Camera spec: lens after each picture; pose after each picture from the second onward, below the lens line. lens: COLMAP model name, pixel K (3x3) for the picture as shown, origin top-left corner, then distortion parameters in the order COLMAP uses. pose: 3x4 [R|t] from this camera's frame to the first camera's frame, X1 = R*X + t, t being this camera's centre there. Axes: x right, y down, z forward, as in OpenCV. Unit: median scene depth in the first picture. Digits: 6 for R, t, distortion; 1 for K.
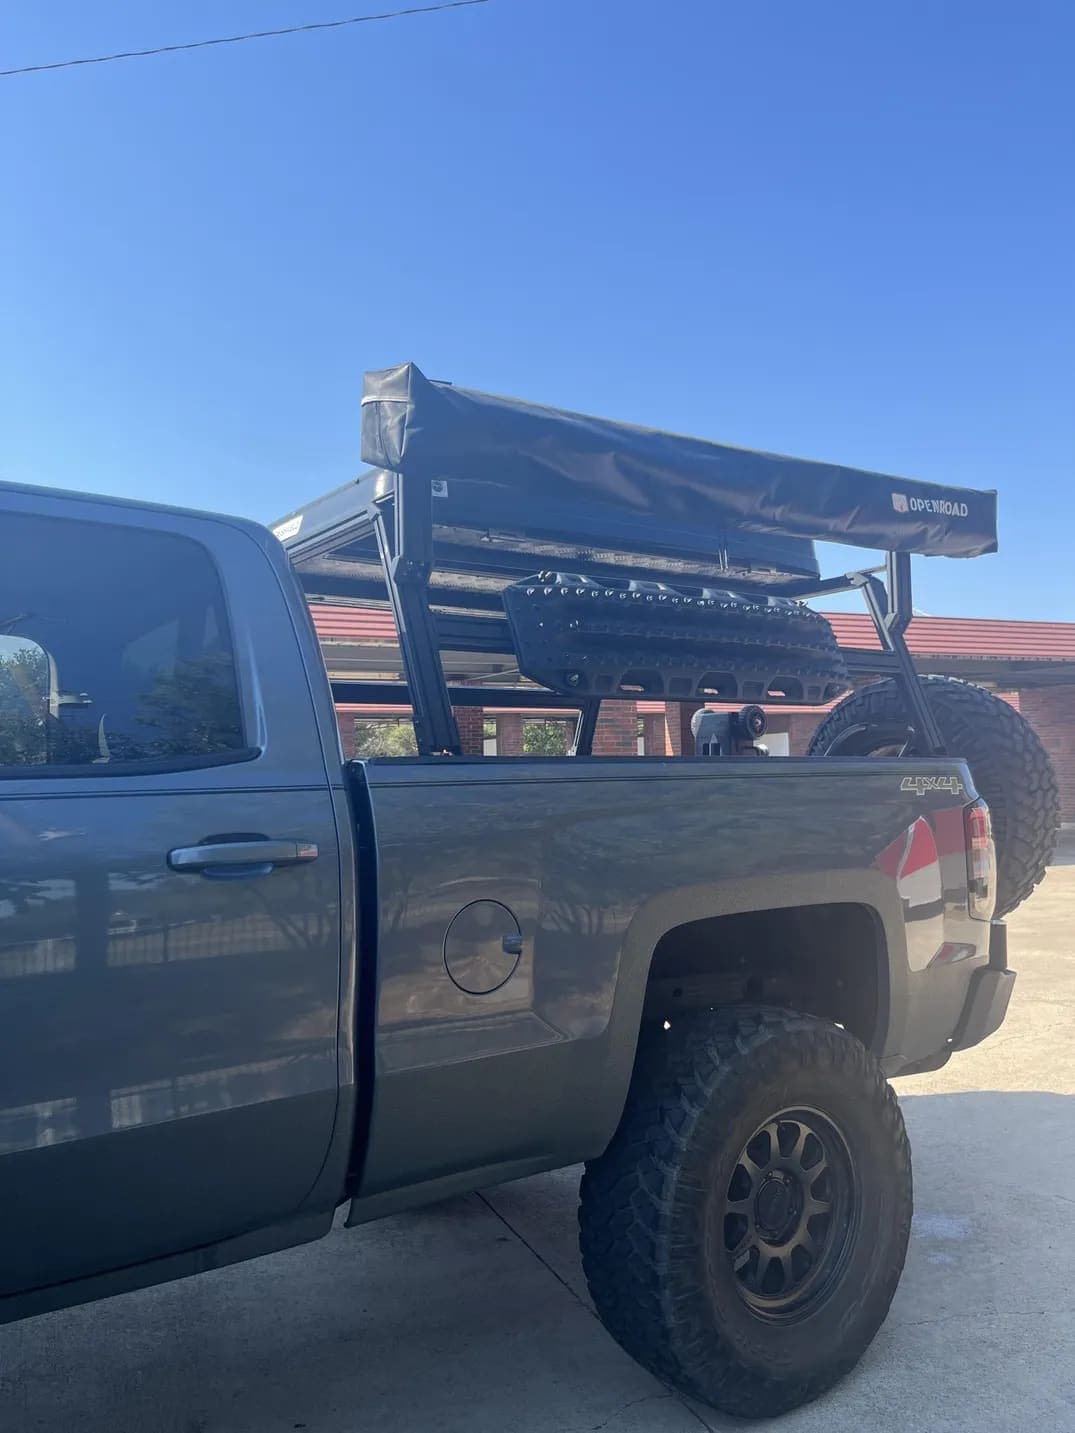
lens RADIAL K [[1087.8, 0, 538.3], [0, 1087.8, 726.6], [0, 0, 1]] dist [0.055733, -0.081643]
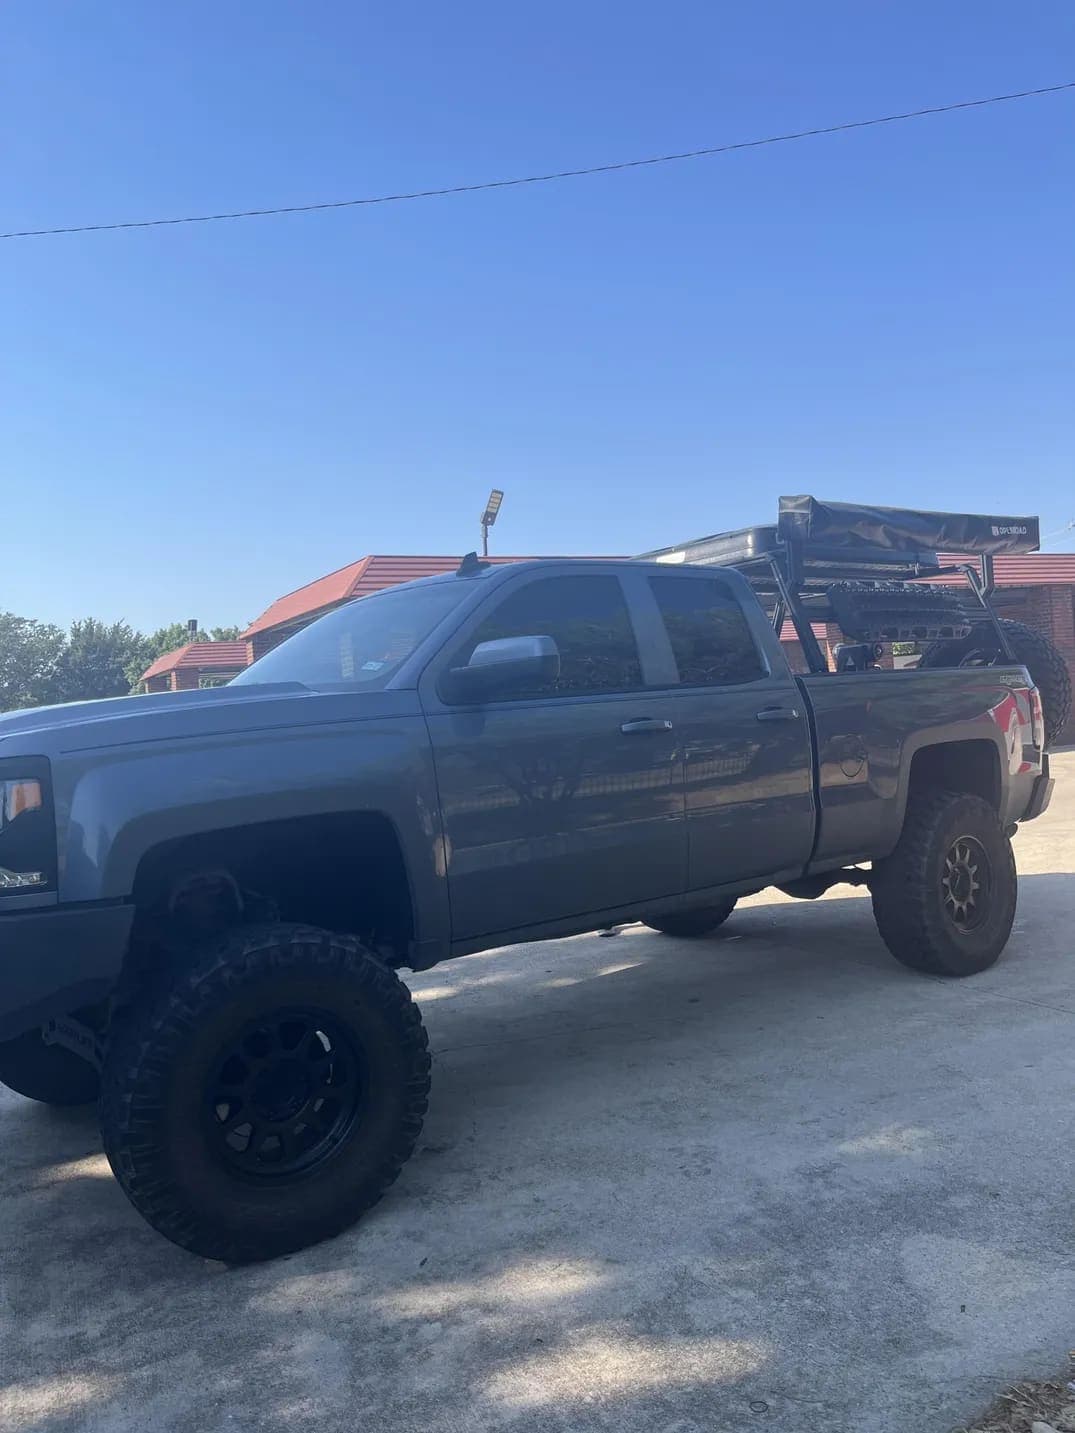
lens RADIAL K [[1087.8, 0, 536.1], [0, 1087.8, 716.6], [0, 0, 1]] dist [0.055733, -0.081643]
pose [[0.997218, -0.049518, 0.055725, -0.580143], [0.046899, 0.997776, 0.047366, -0.010959], [-0.057946, -0.044621, 0.997322, -0.854603]]
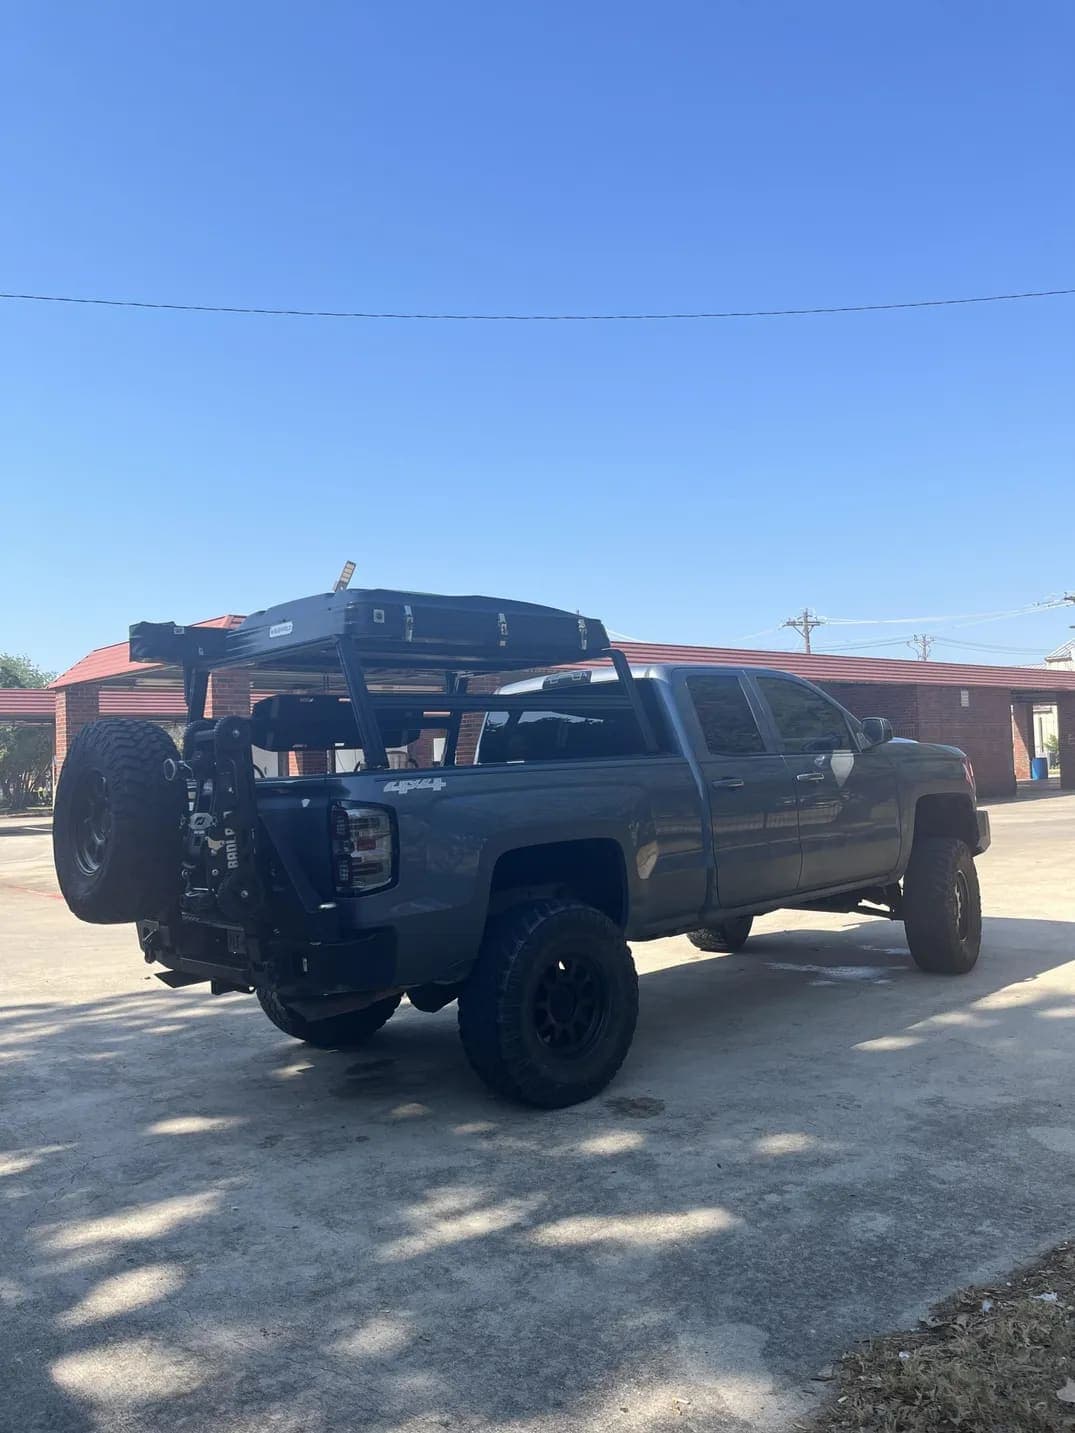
lens RADIAL K [[1087.8, 0, 540.6], [0, 1087.8, 661.0], [0, 0, 1]] dist [0.055733, -0.081643]
pose [[0.951420, 0.017351, 0.307406, -1.251913], [0.001229, 0.998189, -0.060145, -0.018750], [-0.307893, 0.057601, 0.949676, -1.123417]]
